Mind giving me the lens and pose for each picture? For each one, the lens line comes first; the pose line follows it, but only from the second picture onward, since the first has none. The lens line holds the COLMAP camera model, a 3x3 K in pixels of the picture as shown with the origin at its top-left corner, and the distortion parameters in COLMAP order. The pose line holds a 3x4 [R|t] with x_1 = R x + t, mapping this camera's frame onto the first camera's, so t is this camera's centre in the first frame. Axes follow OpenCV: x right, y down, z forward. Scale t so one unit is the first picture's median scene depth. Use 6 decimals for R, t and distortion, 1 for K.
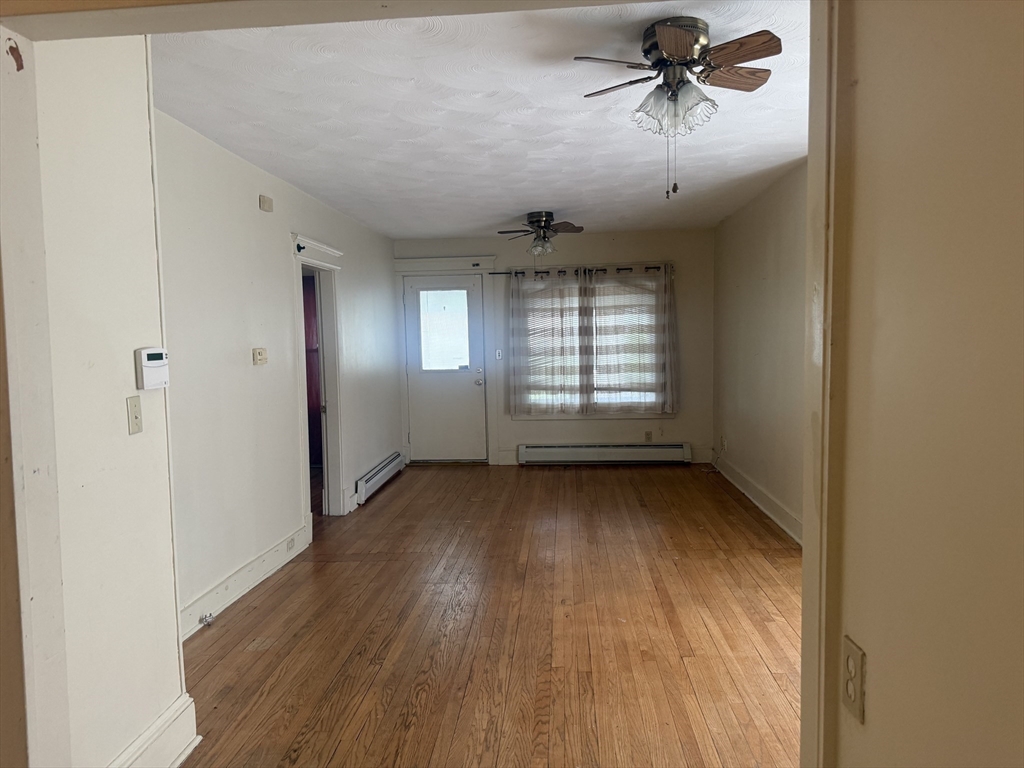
lens RADIAL K [[730.2, 0, 512.0], [0, 730.2, 384.0], [0, 0, 1]] dist [0.119636, -0.185591]
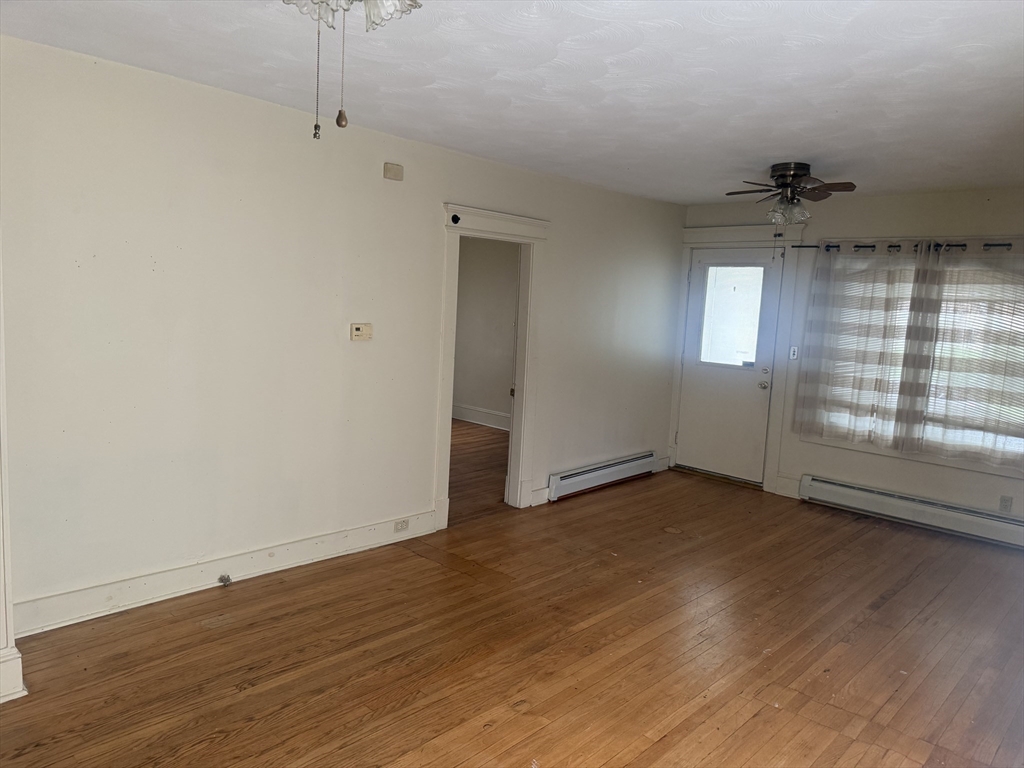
lens RADIAL K [[730.2, 0, 512.0], [0, 730.2, 384.0], [0, 0, 1]] dist [0.119636, -0.185591]
pose [[0.771530, 0.138005, -0.621045, 0.246313], [-0.109713, 0.990425, 0.083789, -0.041755], [0.626662, 0.003492, 0.779283, 0.213871]]
